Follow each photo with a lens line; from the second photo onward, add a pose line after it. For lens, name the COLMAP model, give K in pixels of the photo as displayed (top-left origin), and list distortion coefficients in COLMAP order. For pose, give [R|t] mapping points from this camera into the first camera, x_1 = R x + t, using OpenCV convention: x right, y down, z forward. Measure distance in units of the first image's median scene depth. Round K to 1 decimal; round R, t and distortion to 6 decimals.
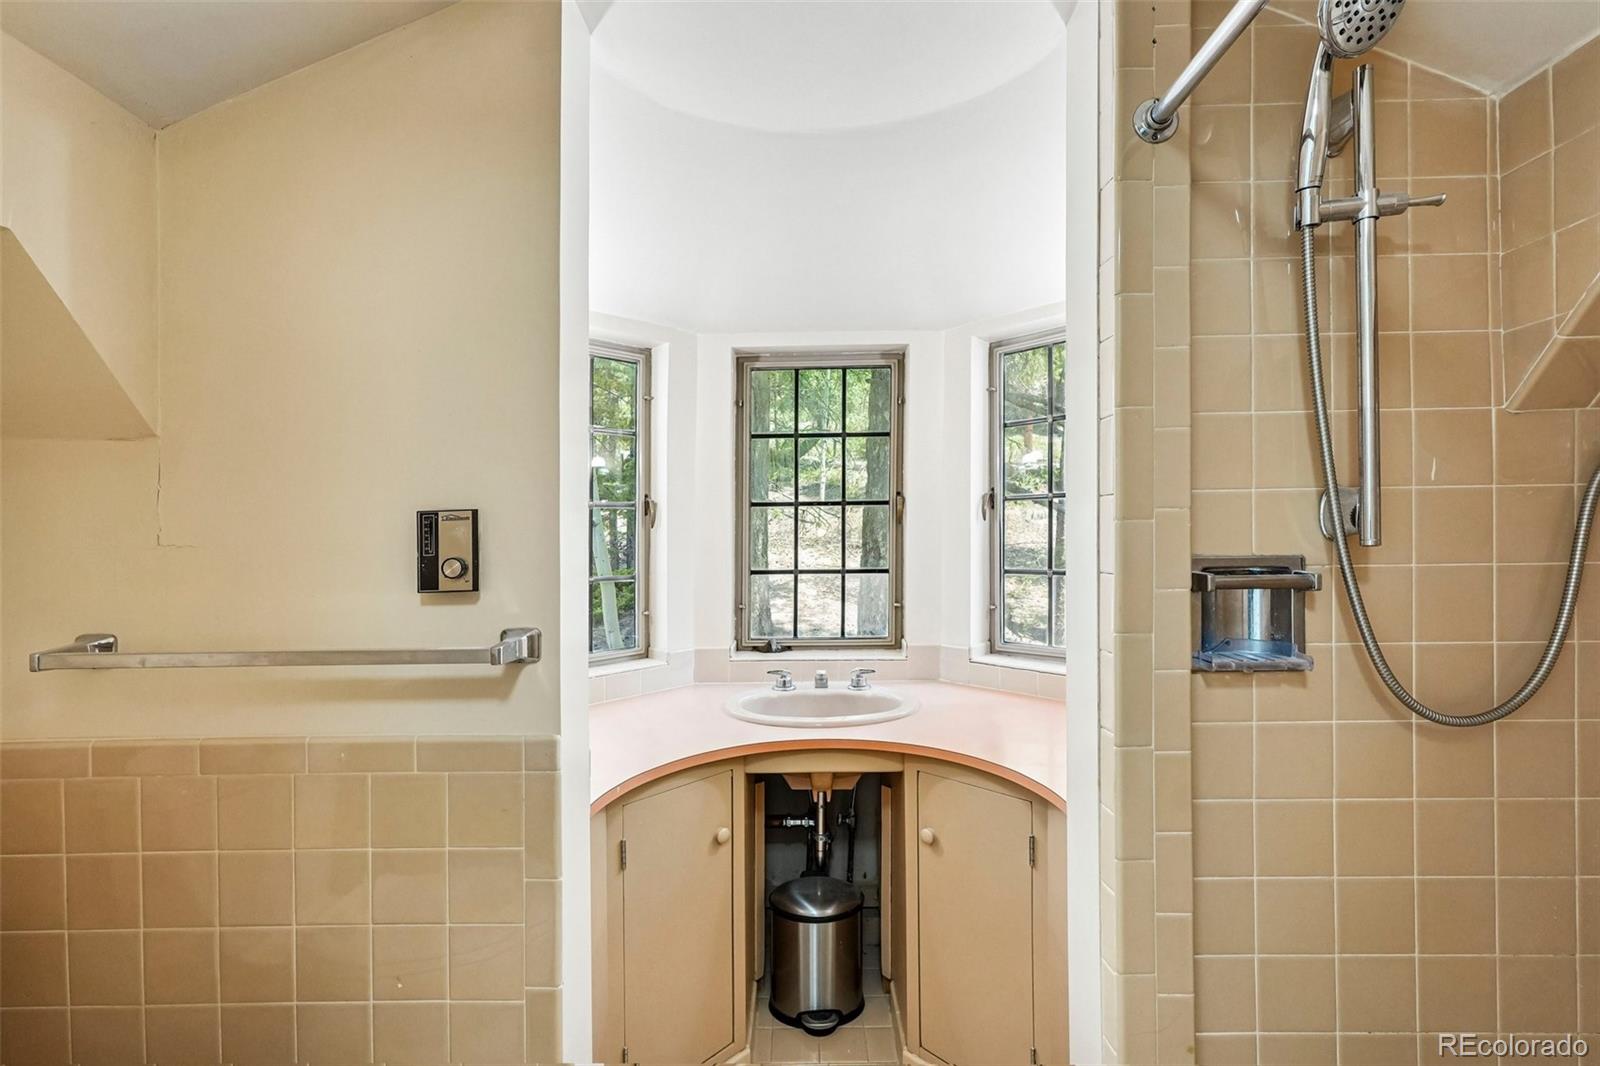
lens RADIAL K [[690.5, 0, 782.7], [0, 690.5, 528.8], [0, 0, 1]] dist [-0.010433, 0.010498]
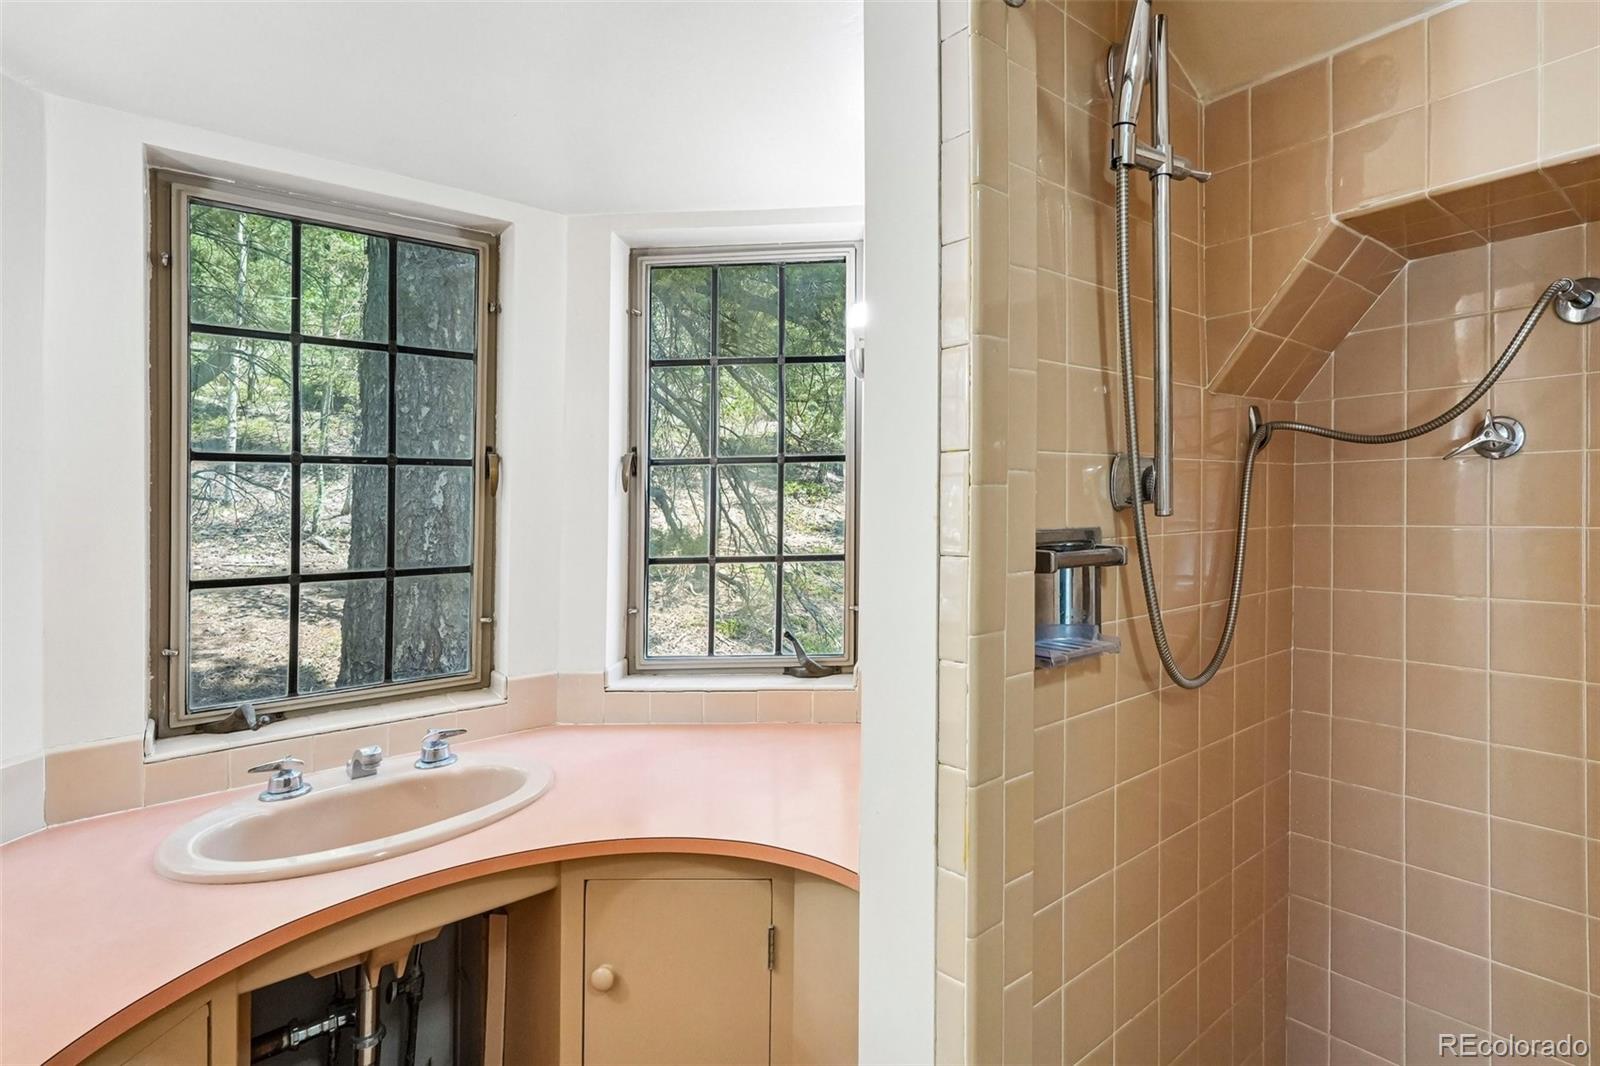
lens RADIAL K [[790.2, 0, 881.6], [0, 790.2, 505.1], [0, 0, 1]] dist [0.010030, -0.013330]
pose [[0.719367, 0.005963, 0.694604, -0.090379], [-0.000101, 0.999964, -0.008479, 0.008606], [-0.694630, 0.006030, 0.719342, 0.218737]]
